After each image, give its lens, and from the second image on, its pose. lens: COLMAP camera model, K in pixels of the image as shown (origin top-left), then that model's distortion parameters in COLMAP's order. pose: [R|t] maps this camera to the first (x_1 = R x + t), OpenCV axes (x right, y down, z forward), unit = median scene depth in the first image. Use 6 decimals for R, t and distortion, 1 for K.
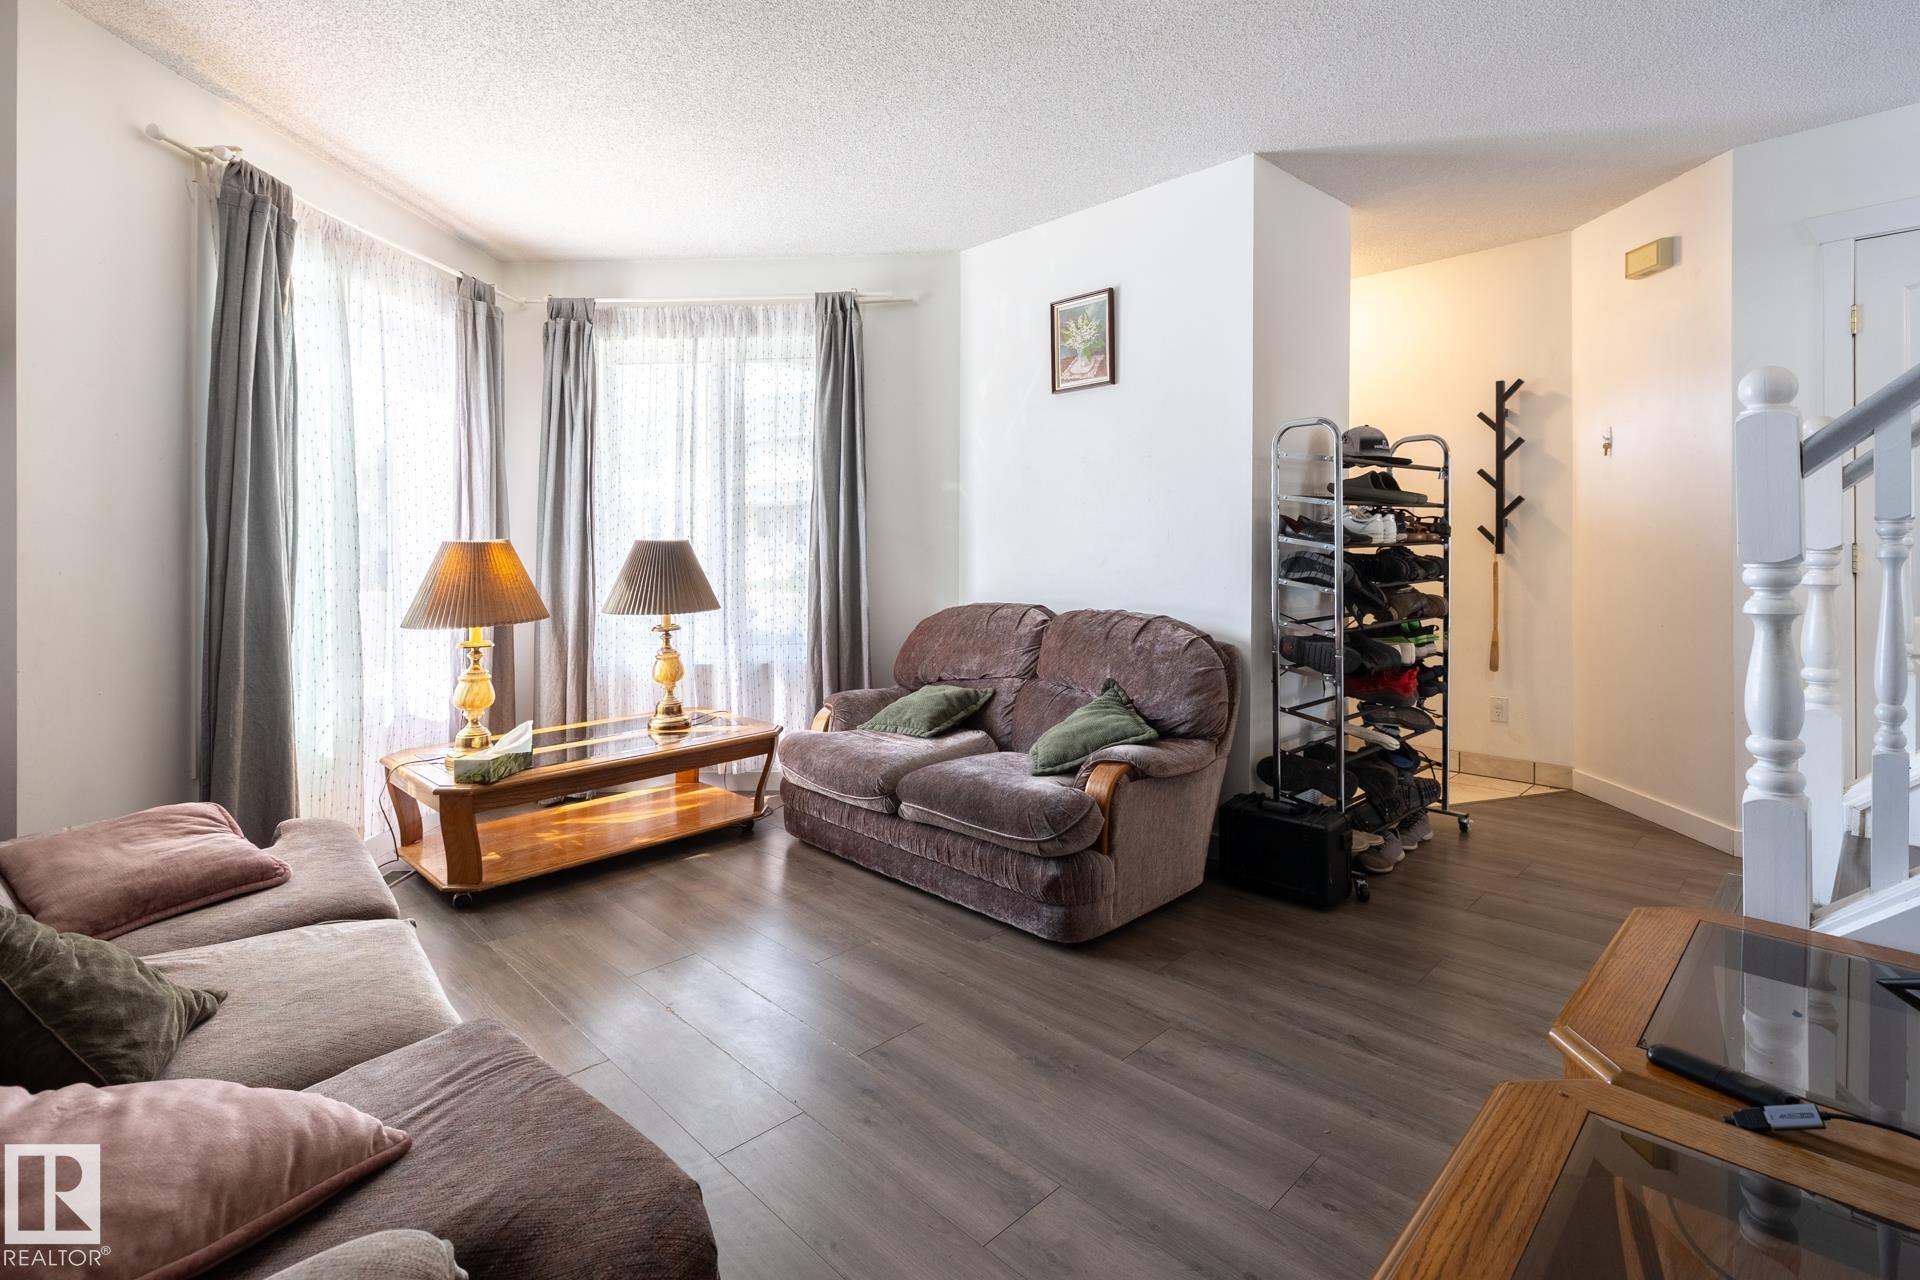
lens RADIAL K [[911.3, 0, 956.9], [0, 911.3, 540.5], [0, 0, 1]] dist [0.000351, 0.000017]
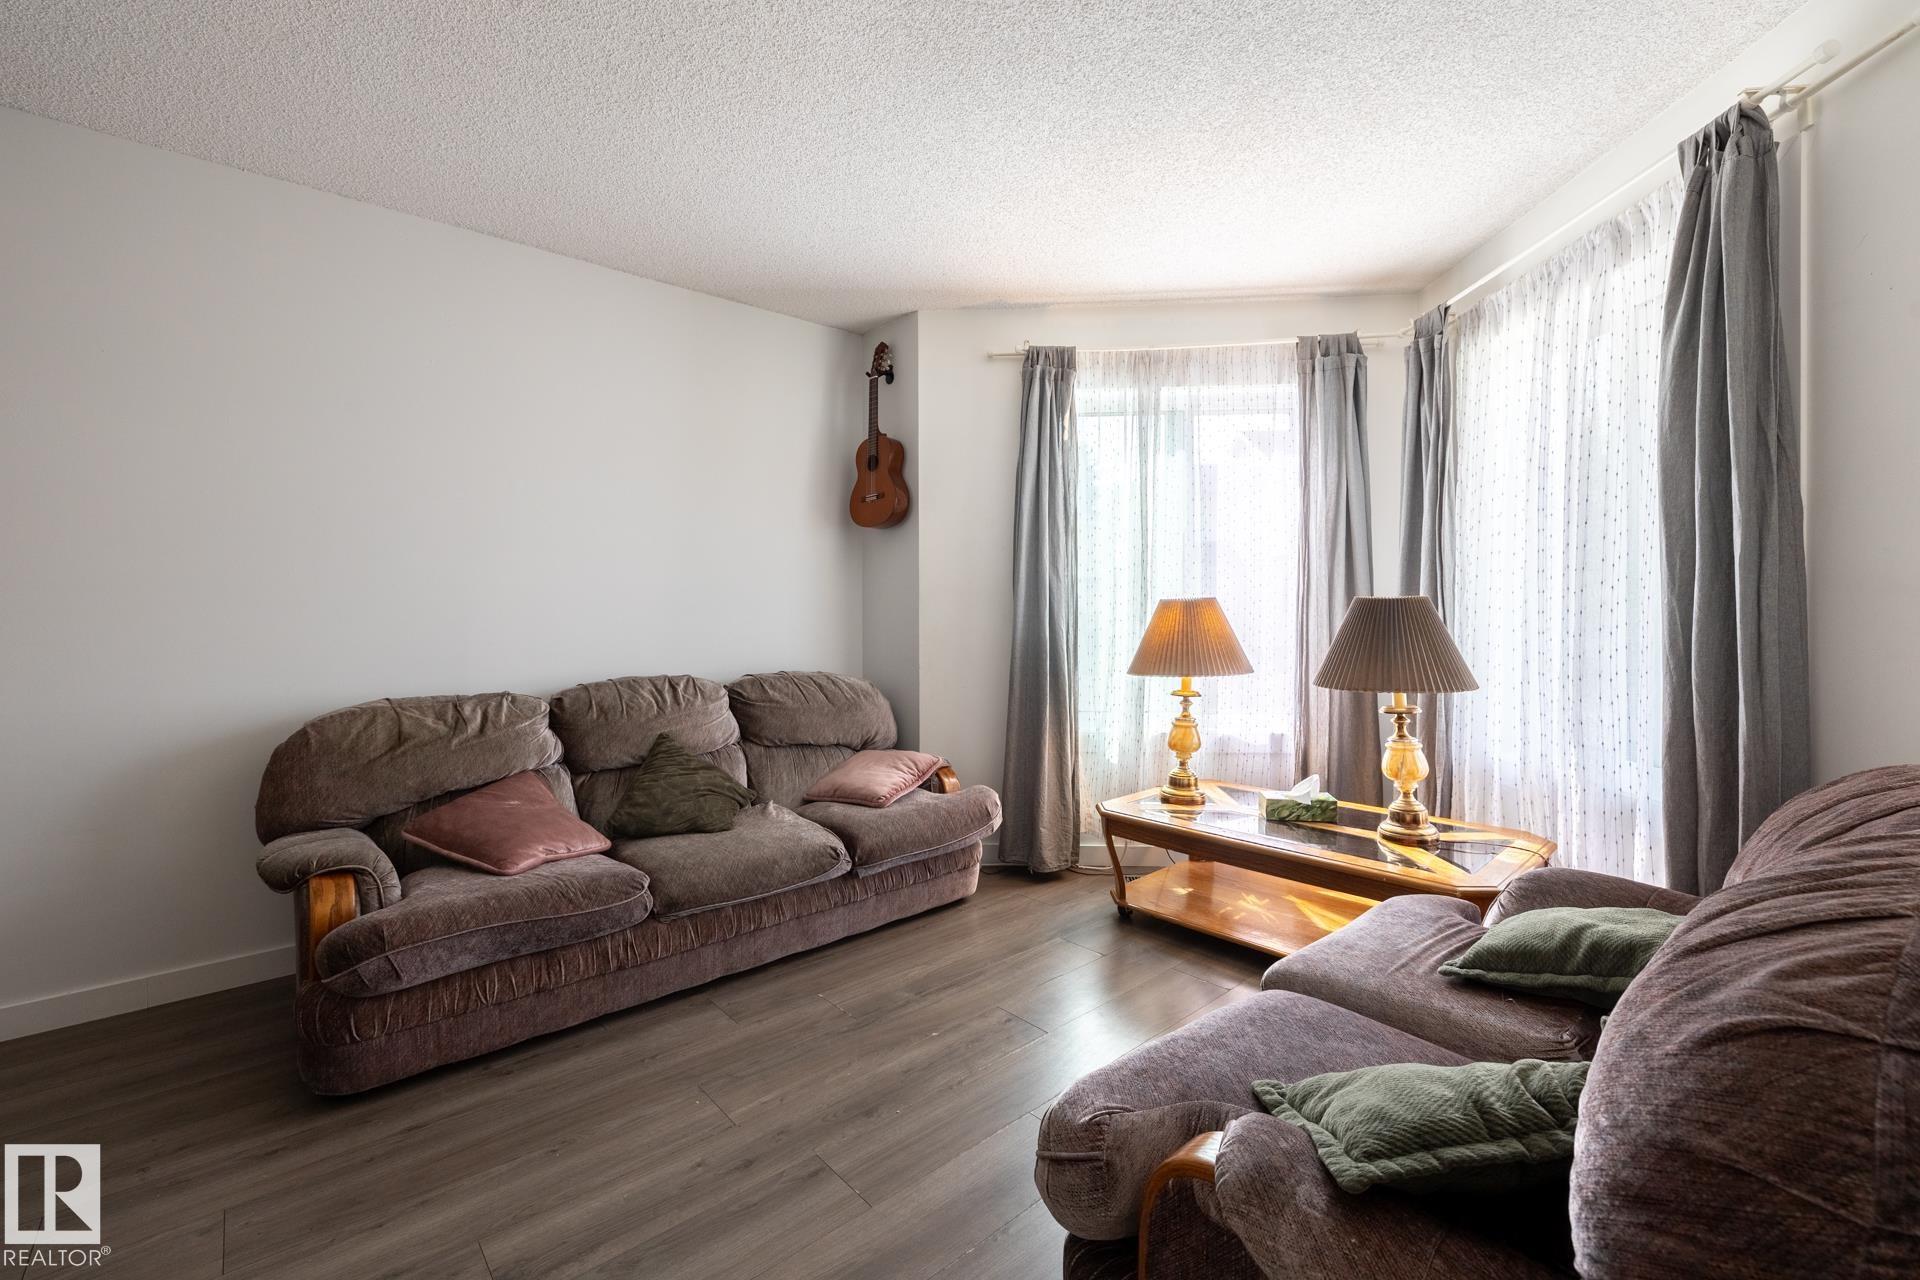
lens RADIAL K [[816.1, 0, 925.6], [0, 816.1, 630.6], [0, 0, 1]] dist [0.000970, 0.000068]
pose [[-0.004929, 0.018313, -0.999820, 0.376337], [-0.003229, 0.999827, 0.018329, 0.017322], [0.999983, 0.003319, -0.004869, 0.597867]]
